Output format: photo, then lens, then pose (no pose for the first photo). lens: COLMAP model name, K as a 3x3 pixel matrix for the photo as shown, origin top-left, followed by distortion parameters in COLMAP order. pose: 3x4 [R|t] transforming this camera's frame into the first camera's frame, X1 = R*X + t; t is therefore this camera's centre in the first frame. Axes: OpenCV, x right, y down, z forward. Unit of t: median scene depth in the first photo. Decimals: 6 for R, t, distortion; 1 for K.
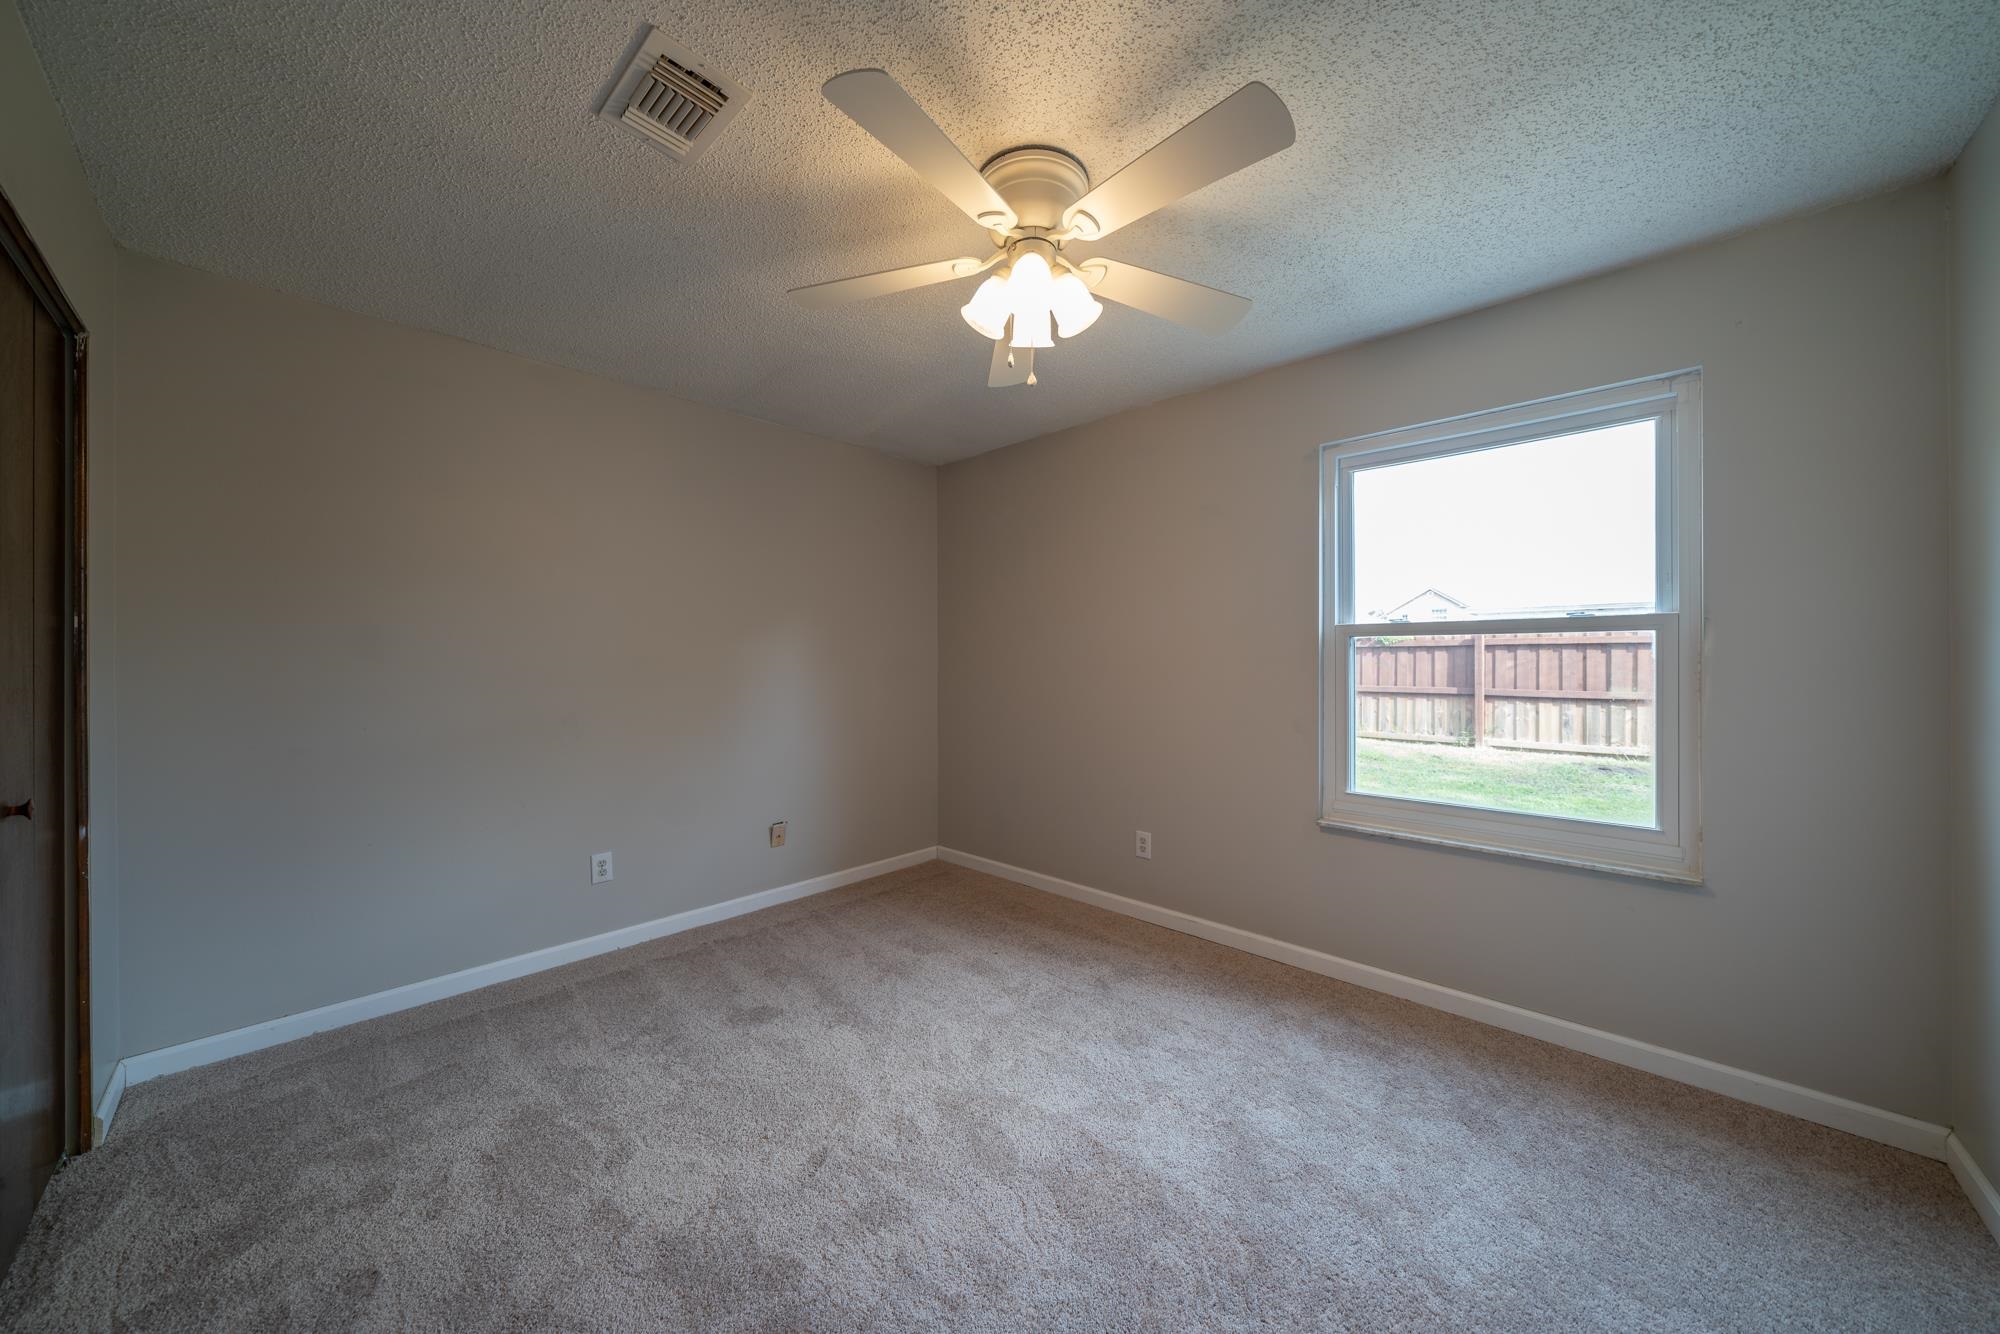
lens RADIAL K [[680.5, 0, 991.2], [0, 680.5, 663.3], [0, 0, 1]] dist [-0.008243, 0.000331]
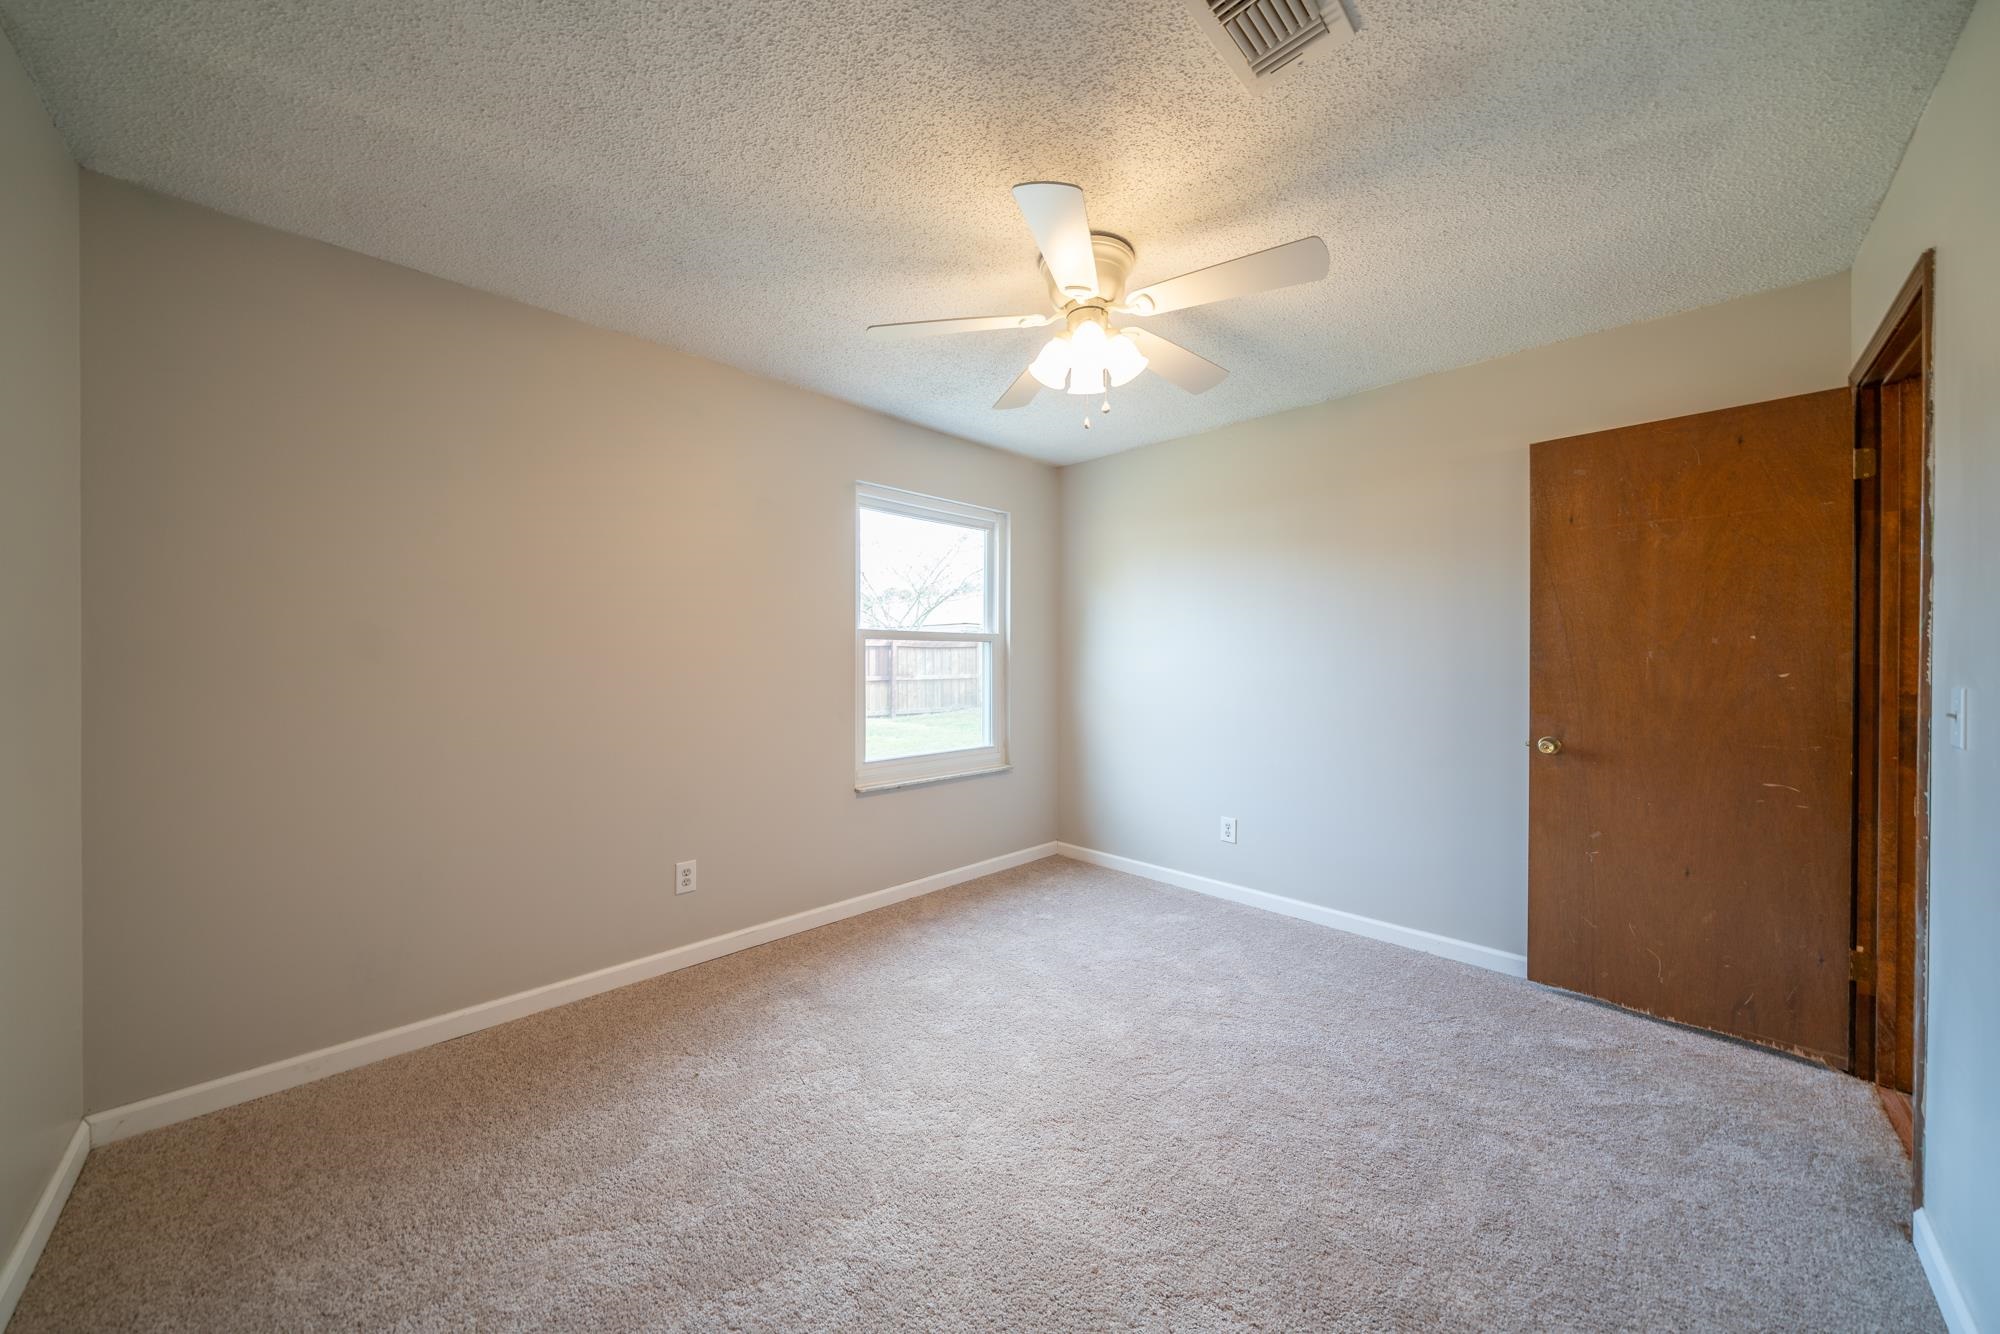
lens RADIAL K [[680.5, 0, 1002.6], [0, 680.5, 661.9], [0, 0, 1]] dist [-0.008243, 0.000331]
pose [[0.017185, -0.004673, 0.999841, -0.751676], [-0.000776, 0.999989, 0.004687, -0.001449], [-0.999852, -0.000857, 0.017181, 0.743219]]
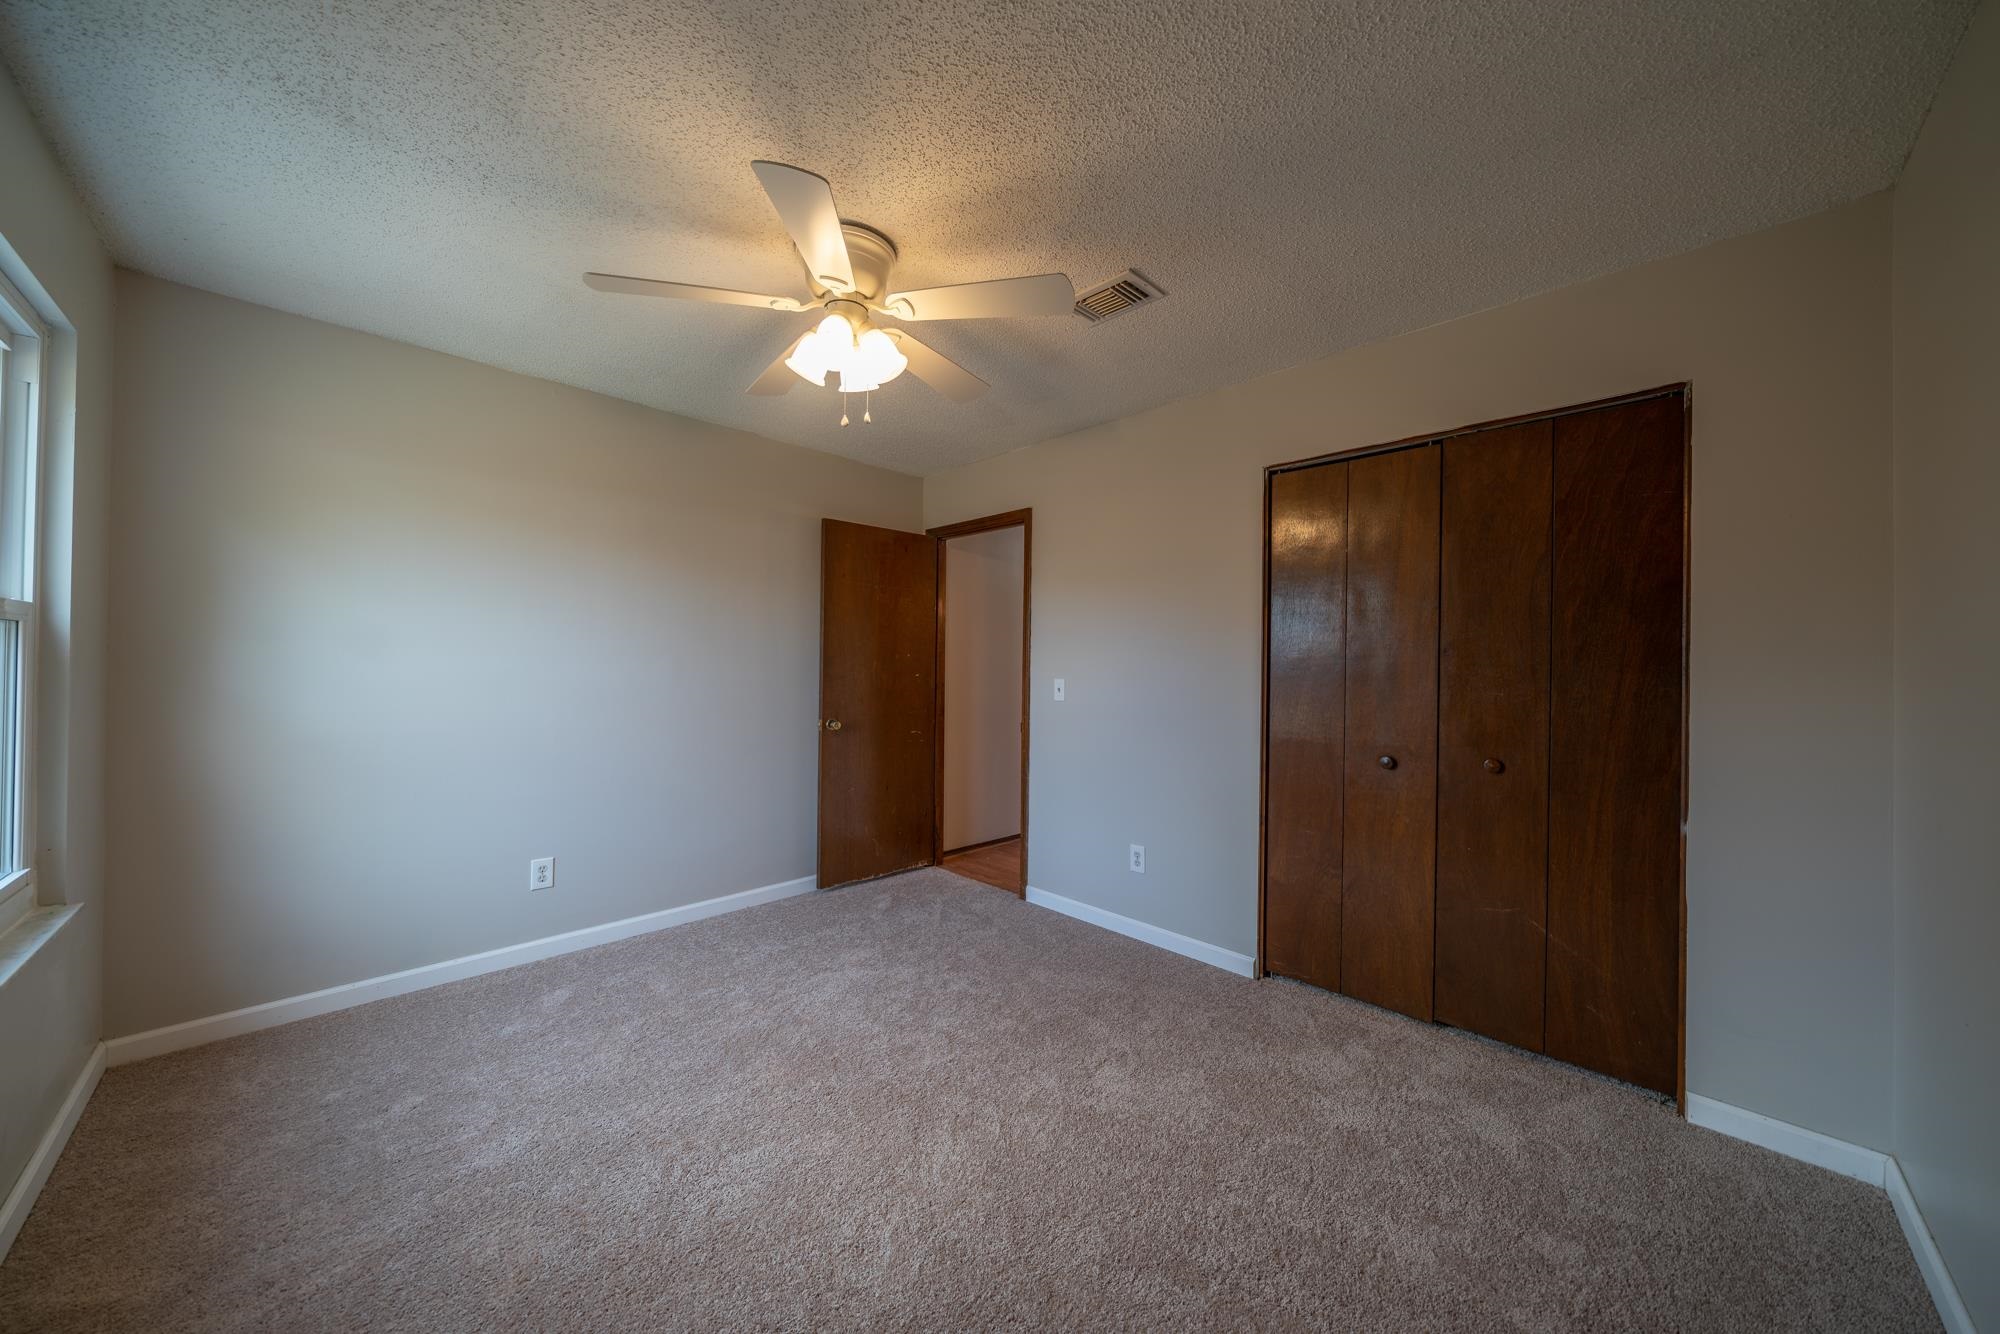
lens RADIAL K [[680.5, 0, 991.1], [0, 680.5, 663.7], [0, 0, 1]] dist [-0.008243, 0.000331]
pose [[-0.999846, -0.010094, 0.014365, -0.134037], [-0.010149, 0.999941, -0.003776, -0.005332], [-0.014326, -0.003921, -0.999890, 1.408088]]
